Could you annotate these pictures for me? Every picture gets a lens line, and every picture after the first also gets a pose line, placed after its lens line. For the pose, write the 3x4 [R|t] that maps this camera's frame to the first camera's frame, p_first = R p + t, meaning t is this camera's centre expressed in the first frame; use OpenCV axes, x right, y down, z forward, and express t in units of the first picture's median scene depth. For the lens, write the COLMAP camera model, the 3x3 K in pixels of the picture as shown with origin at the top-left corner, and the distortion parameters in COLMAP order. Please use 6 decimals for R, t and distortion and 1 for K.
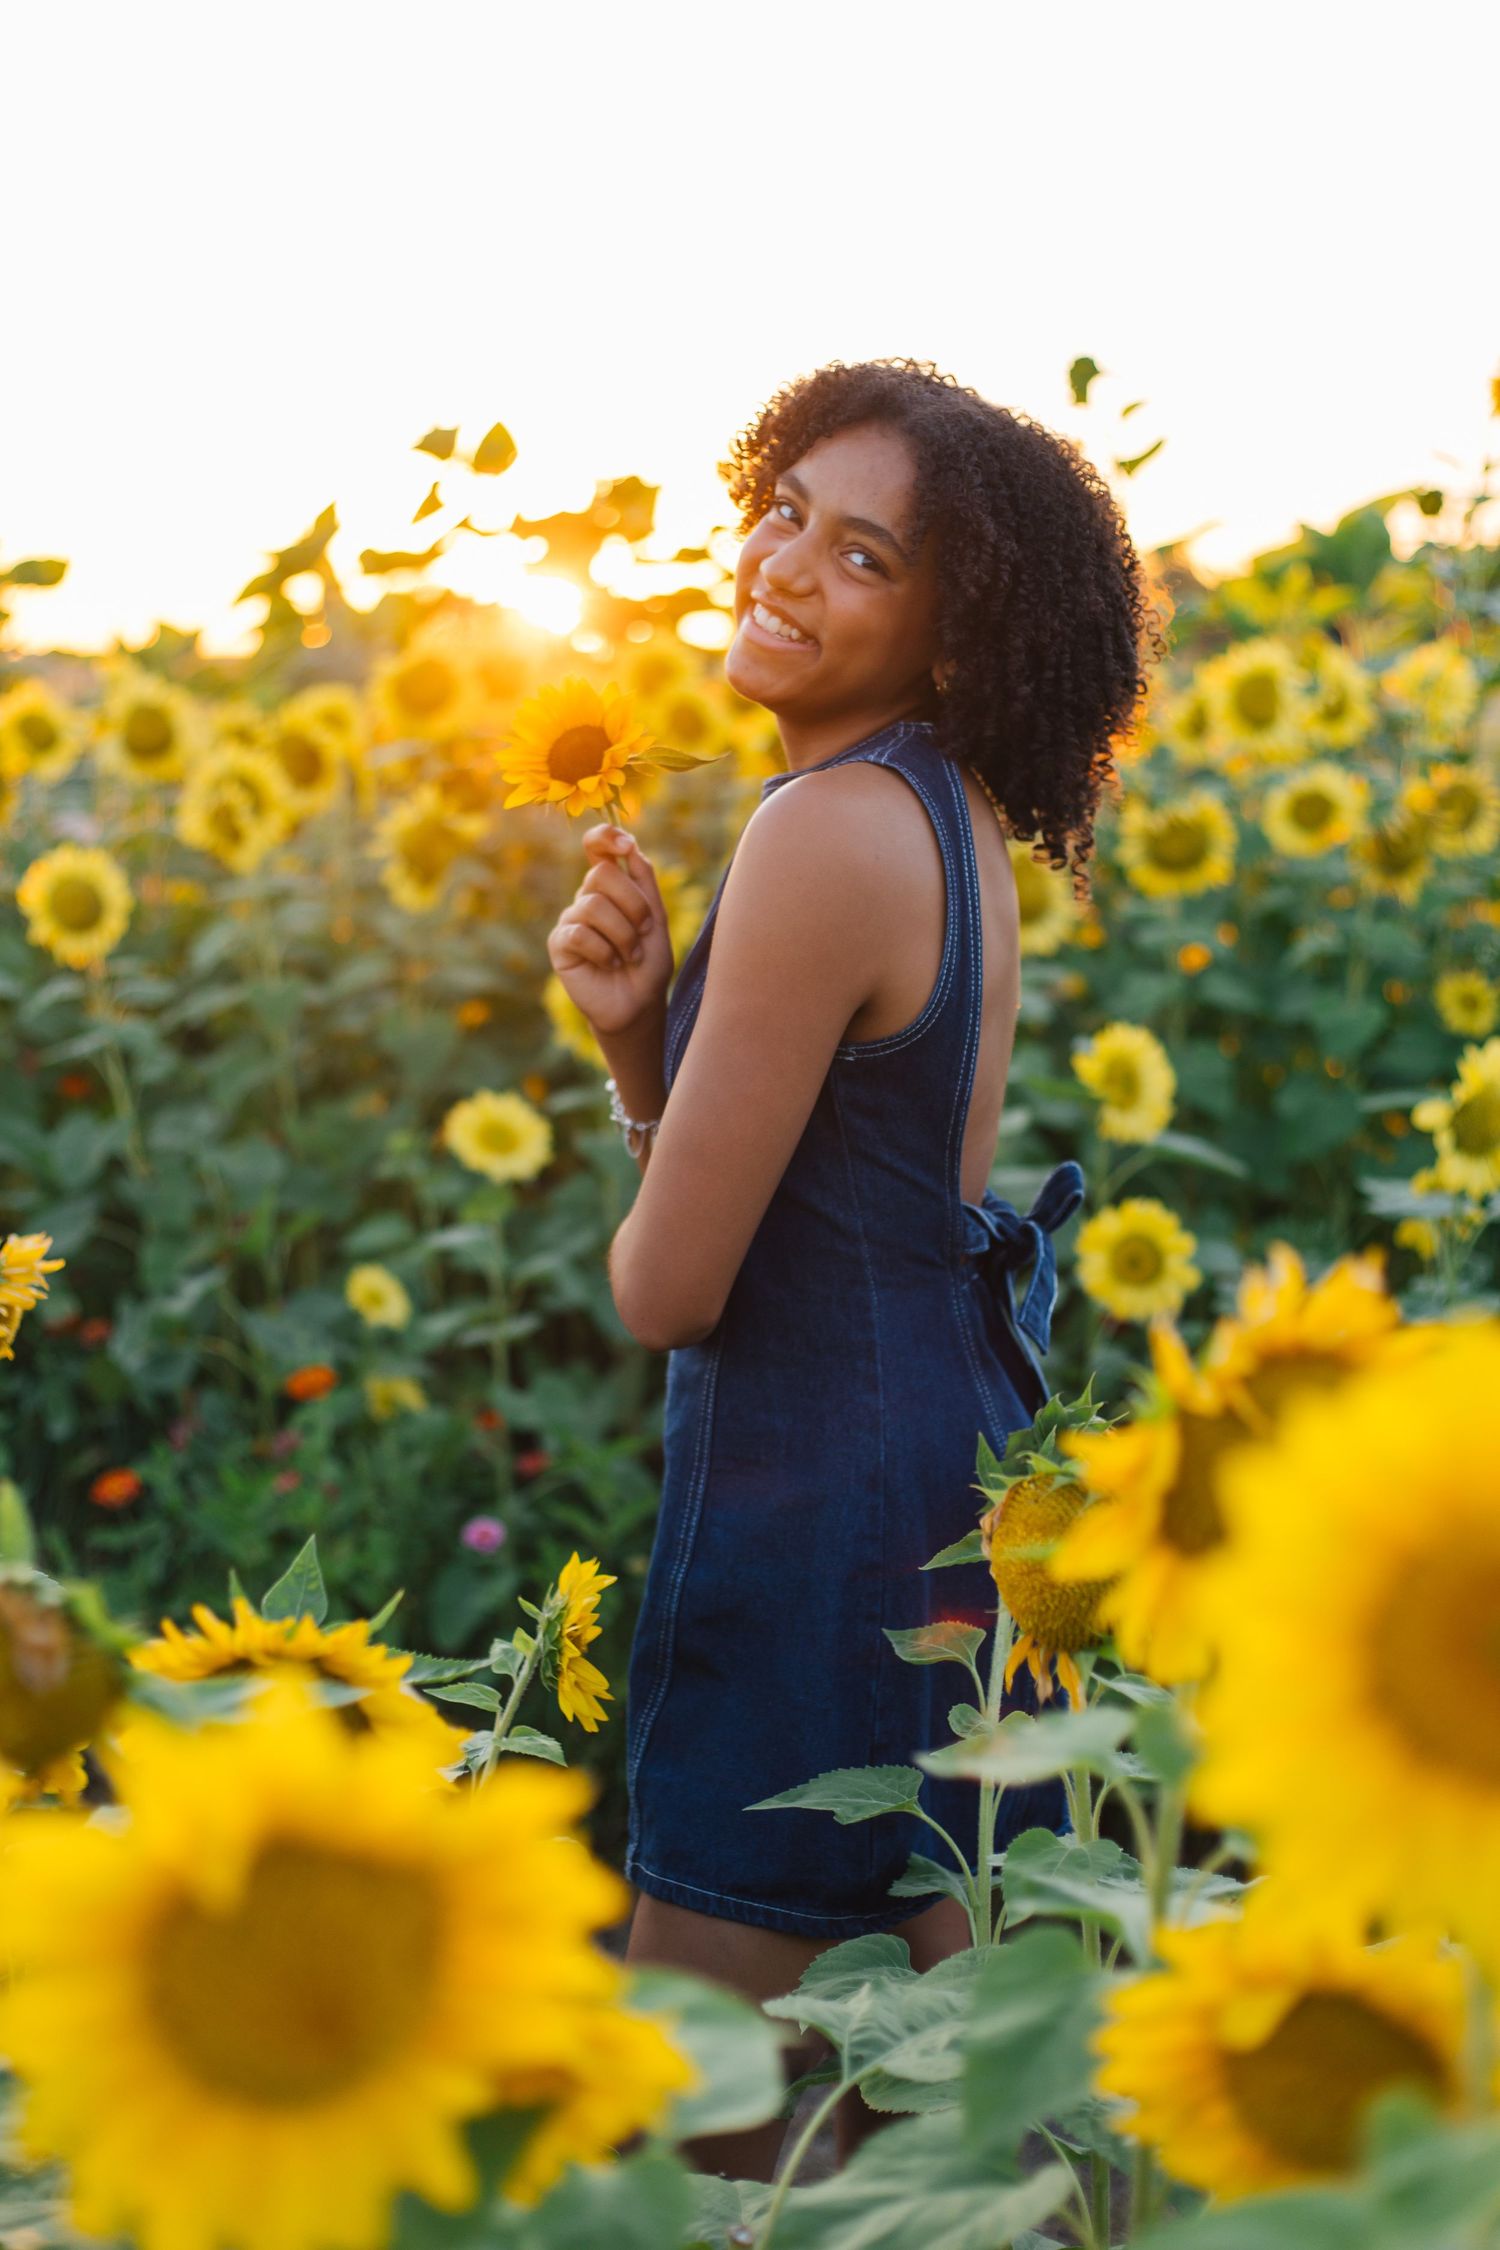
lens RADIAL K [[3240.8, 0, 750.0], [0, 3240.8, 1125.0], [0, 0, 1]] dist [-0.032380, -0.004463]
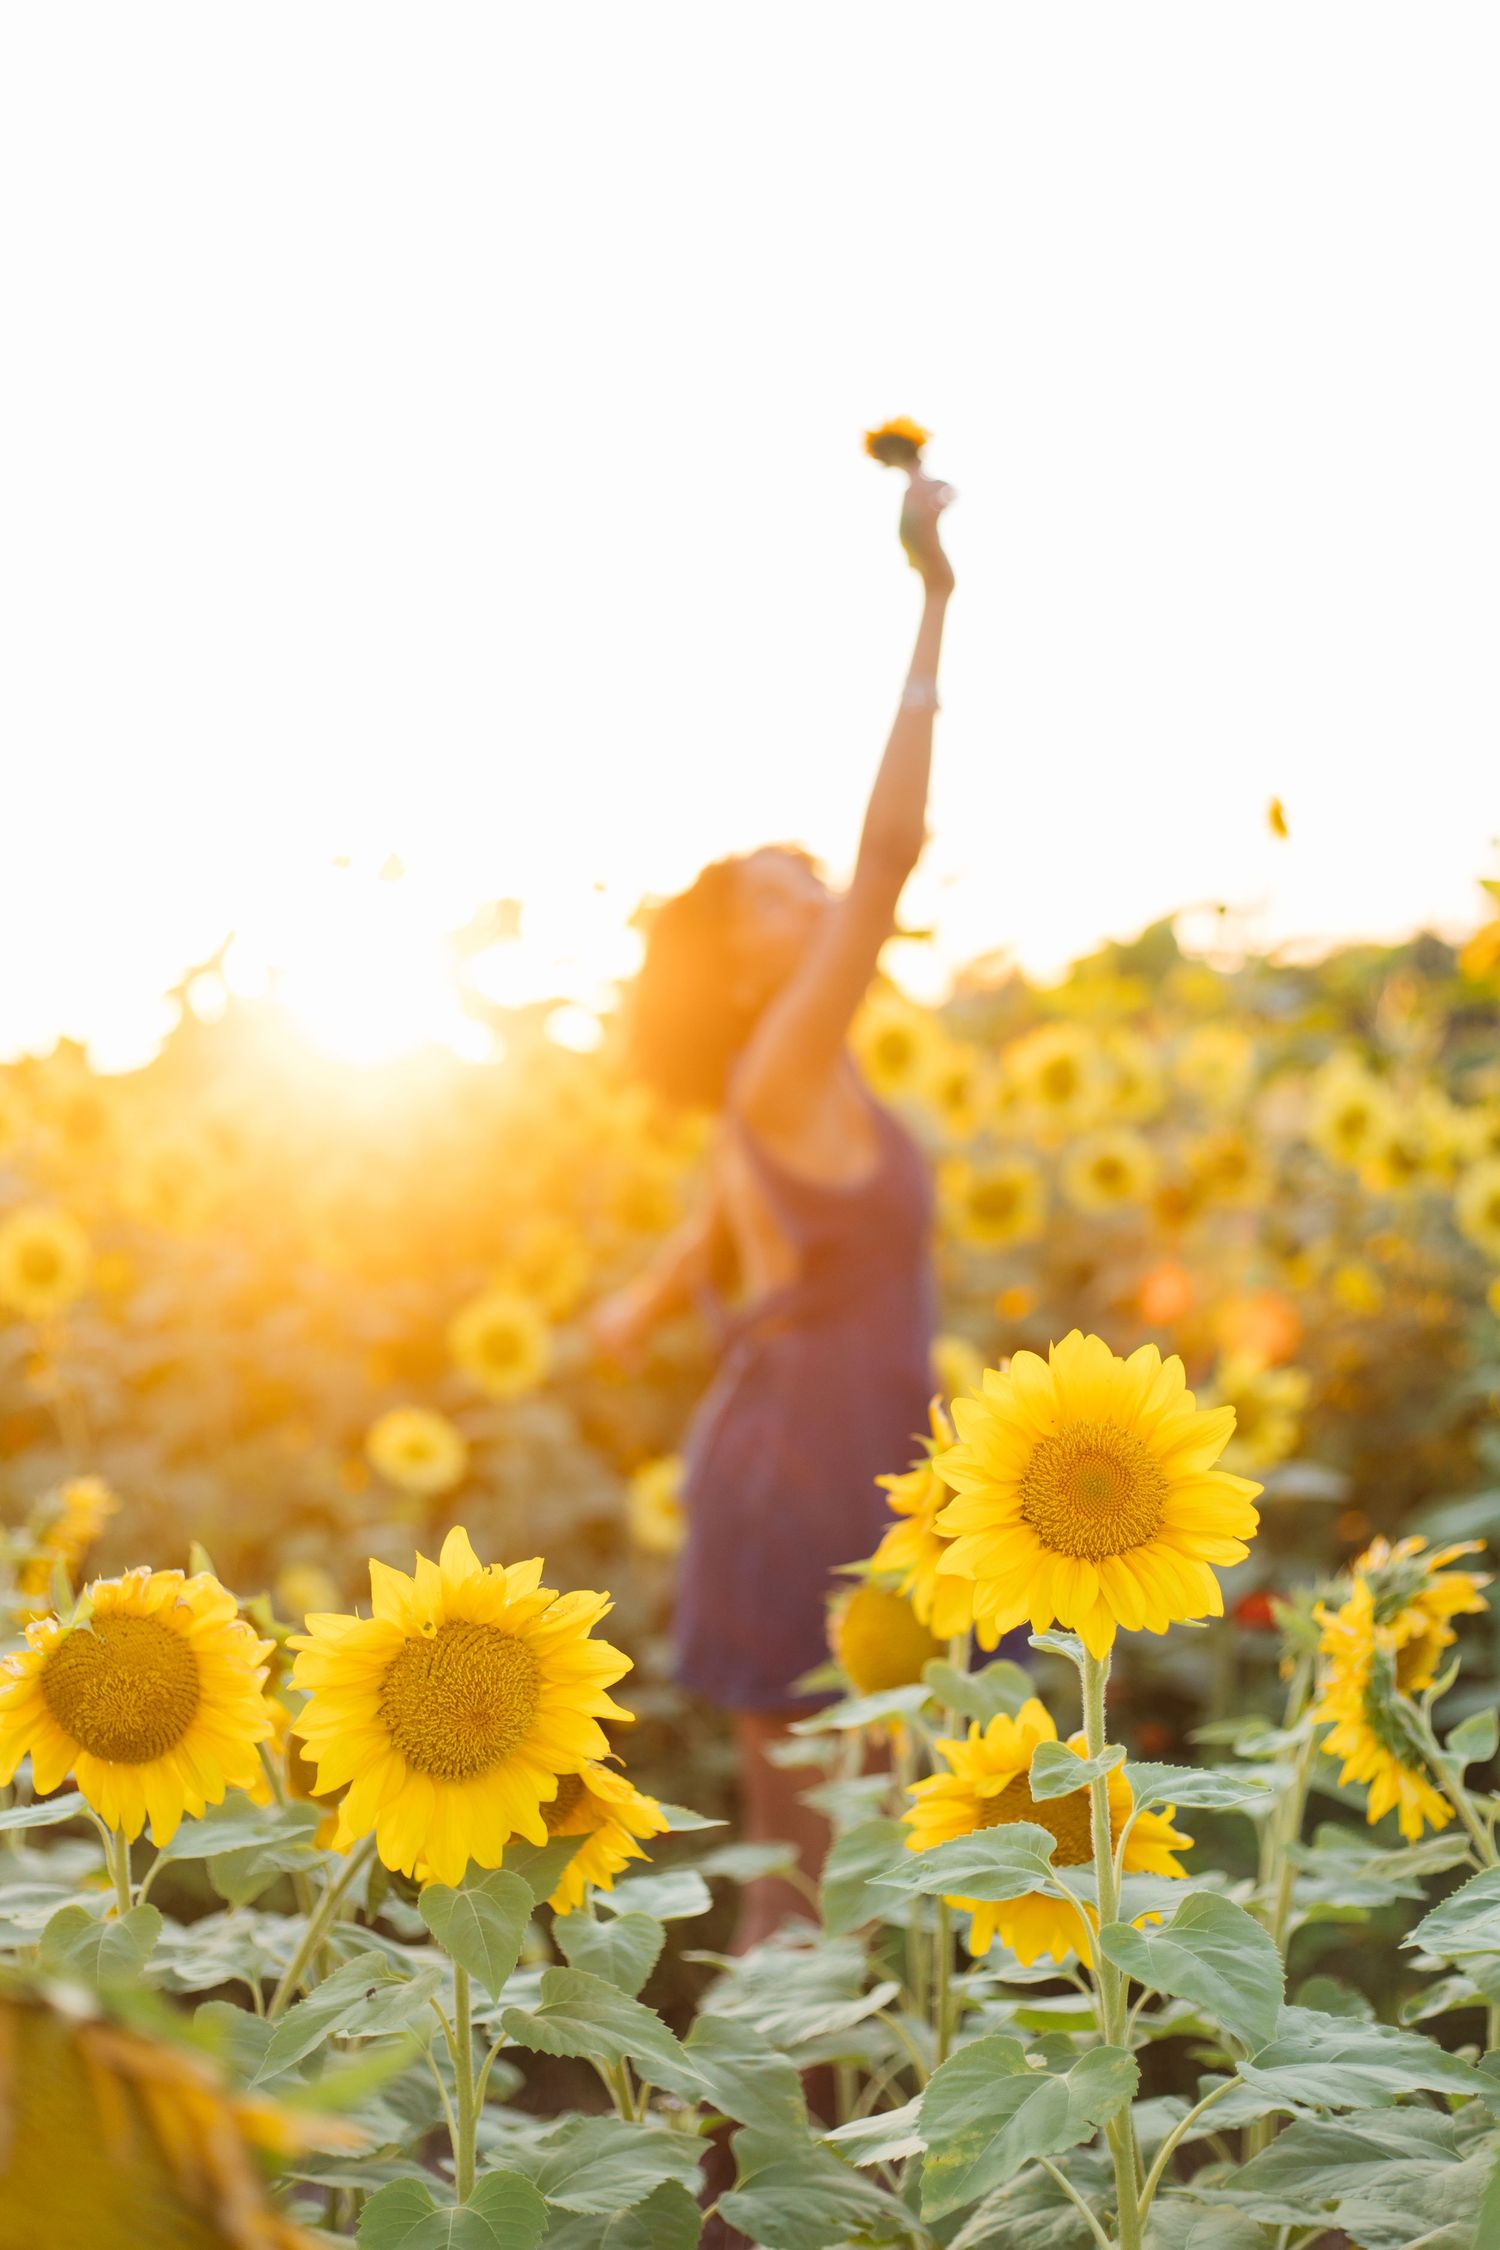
lens RADIAL K [[3250.6, 0, 750.0], [0, 3250.6, 1125.0], [0, 0, 1]] dist [-0.152415, 0.018382]
pose [[0.998839, -0.010274, 0.047058, -0.009927], [0.016147, 0.991875, -0.126185, 0.030712], [-0.045380, 0.126798, 0.990890, -0.150333]]
